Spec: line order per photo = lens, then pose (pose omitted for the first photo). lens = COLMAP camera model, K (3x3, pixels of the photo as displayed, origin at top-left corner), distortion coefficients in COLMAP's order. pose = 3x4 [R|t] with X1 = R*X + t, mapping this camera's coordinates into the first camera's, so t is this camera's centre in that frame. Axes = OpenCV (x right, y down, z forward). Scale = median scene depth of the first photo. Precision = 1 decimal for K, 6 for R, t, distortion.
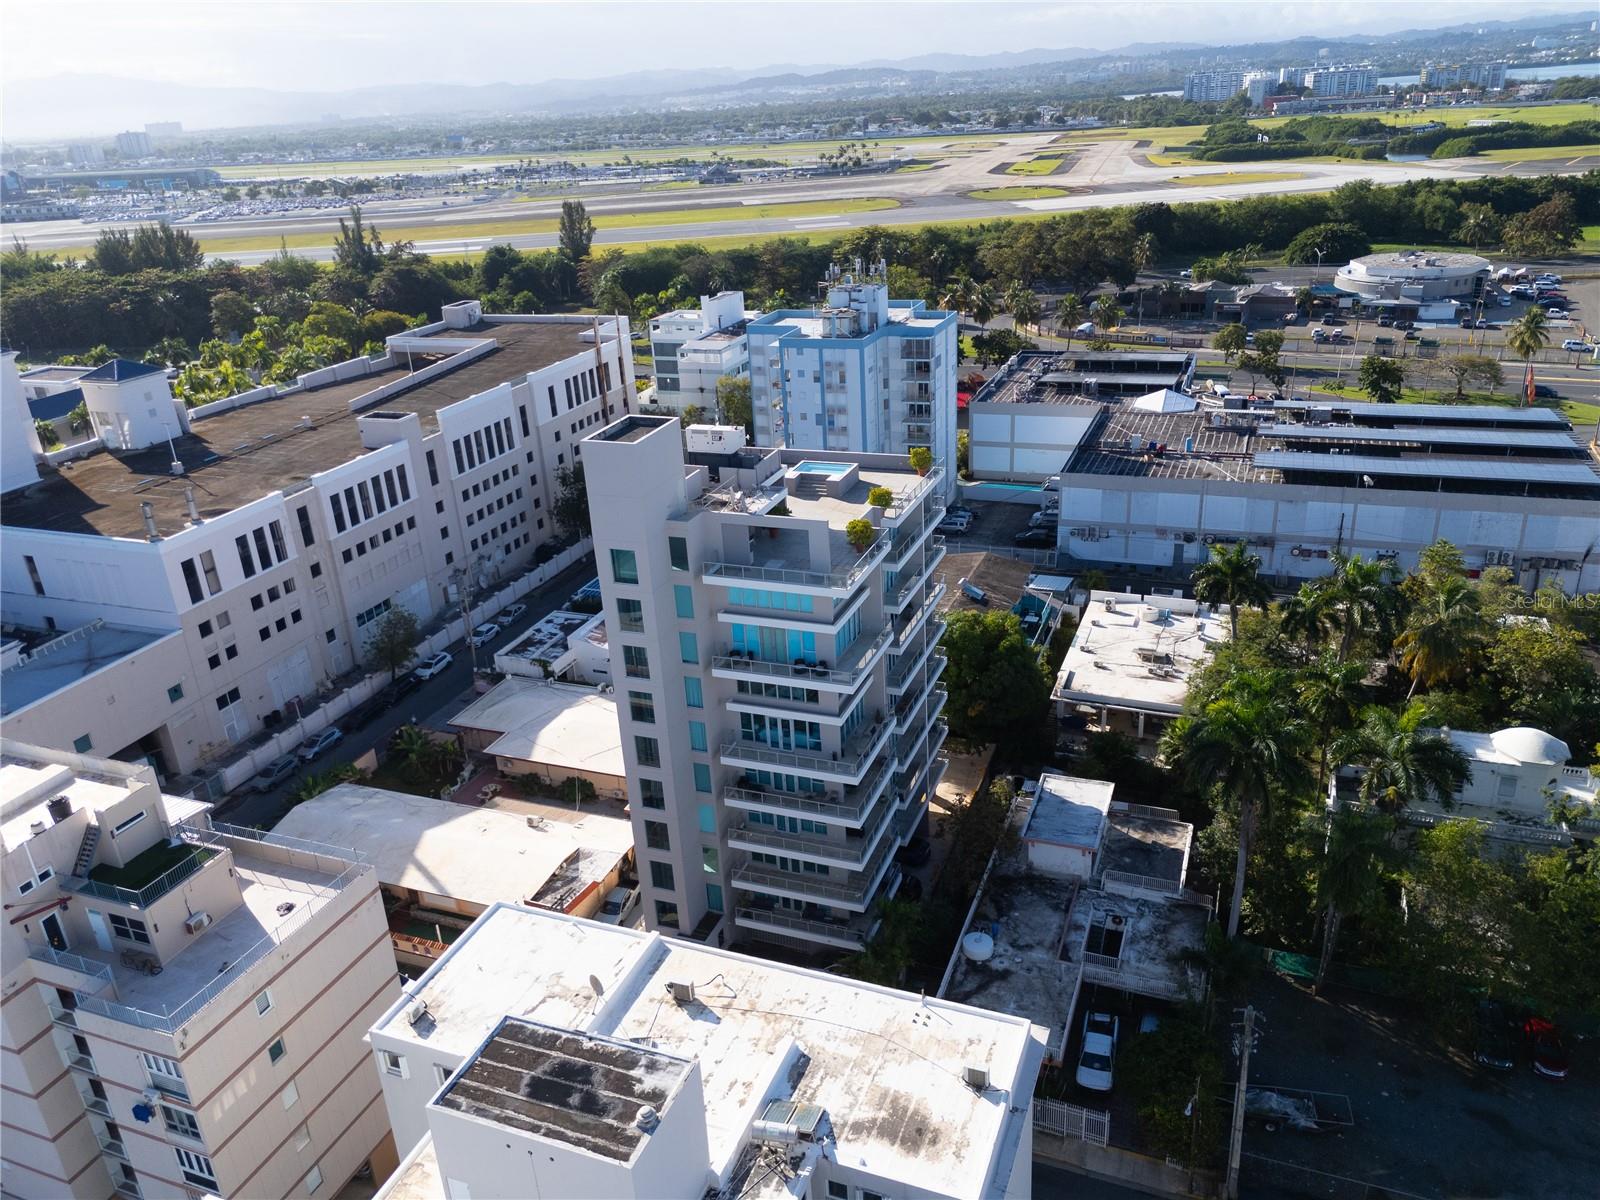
lens RADIAL K [[1174.2, 0, 799.8], [0, 1174.2, 590.0], [0, 0, 1]] dist [0.061875, -0.056490]
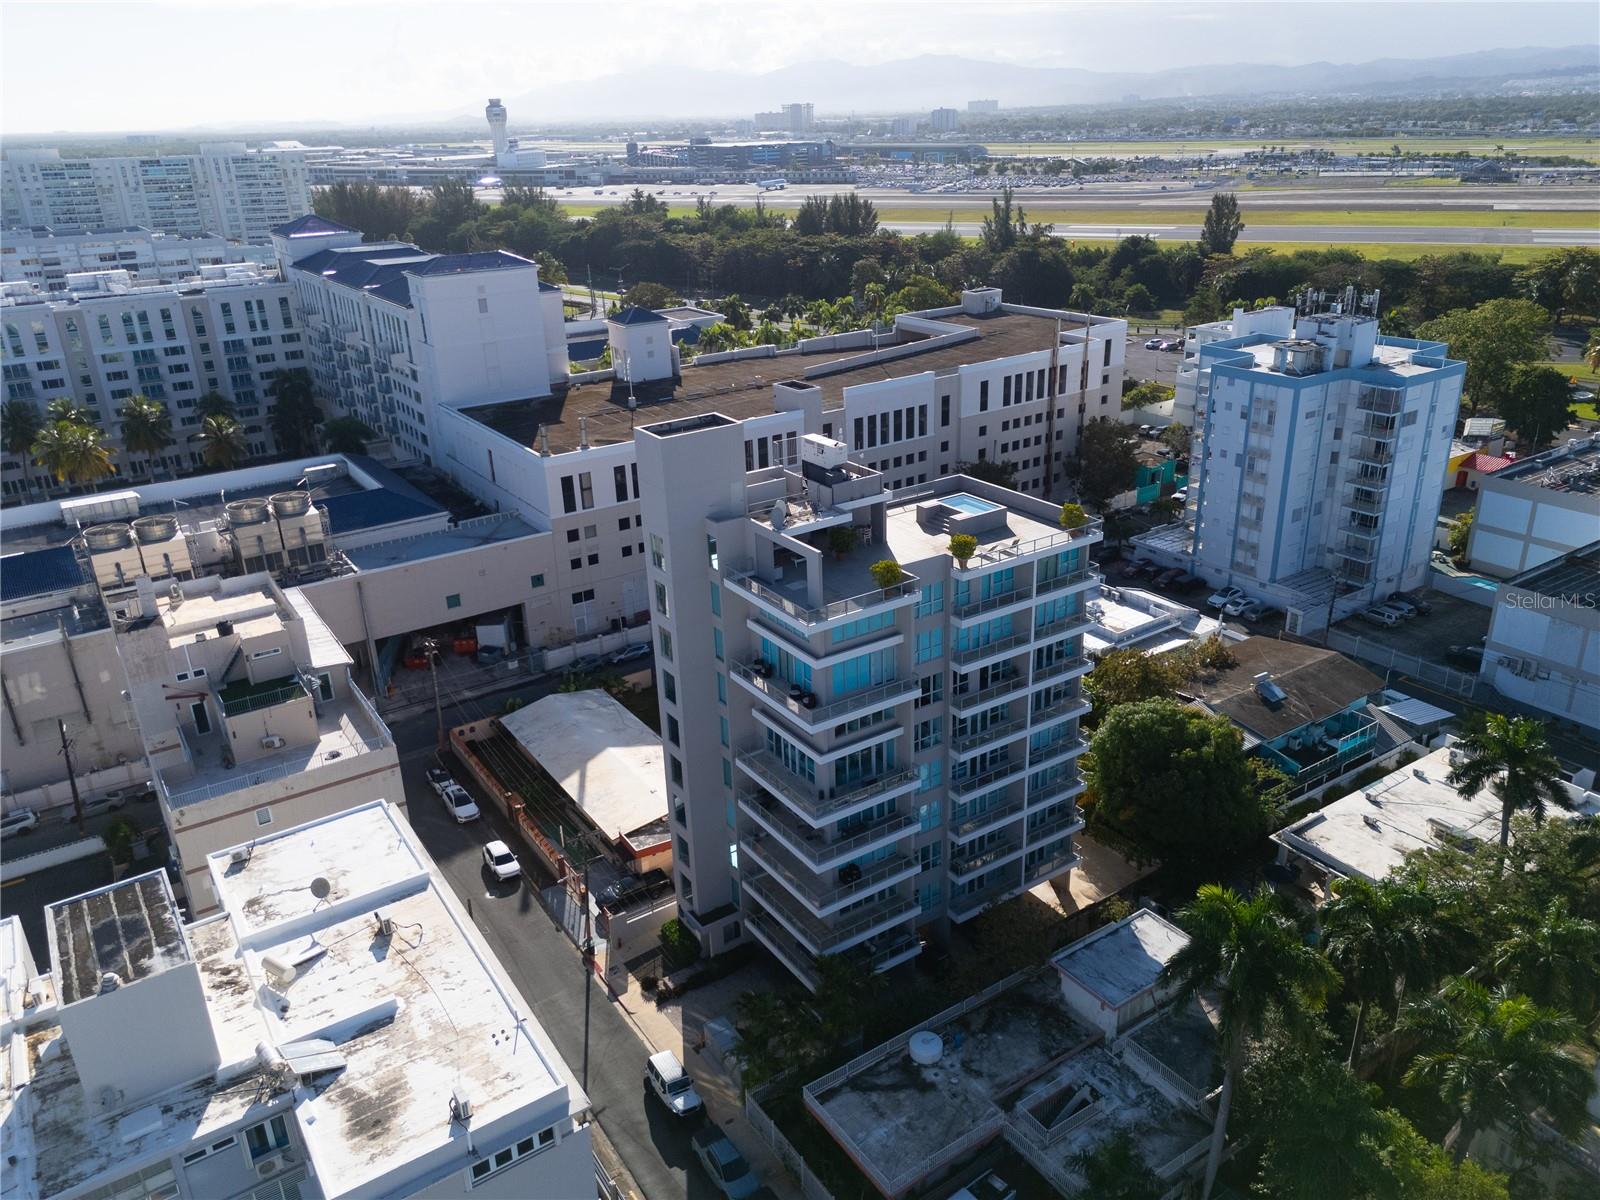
lens RADIAL K [[1167.9, 0, 800.0], [0, 1167.9, 600.0], [0, 0, 1]] dist [0.063009, -0.062130]
pose [[0.820948, 0.245792, -0.515394, 0.221821], [-0.233908, 0.968164, 0.089137, -0.044515], [0.520895, 0.047378, 0.852305, 0.077456]]
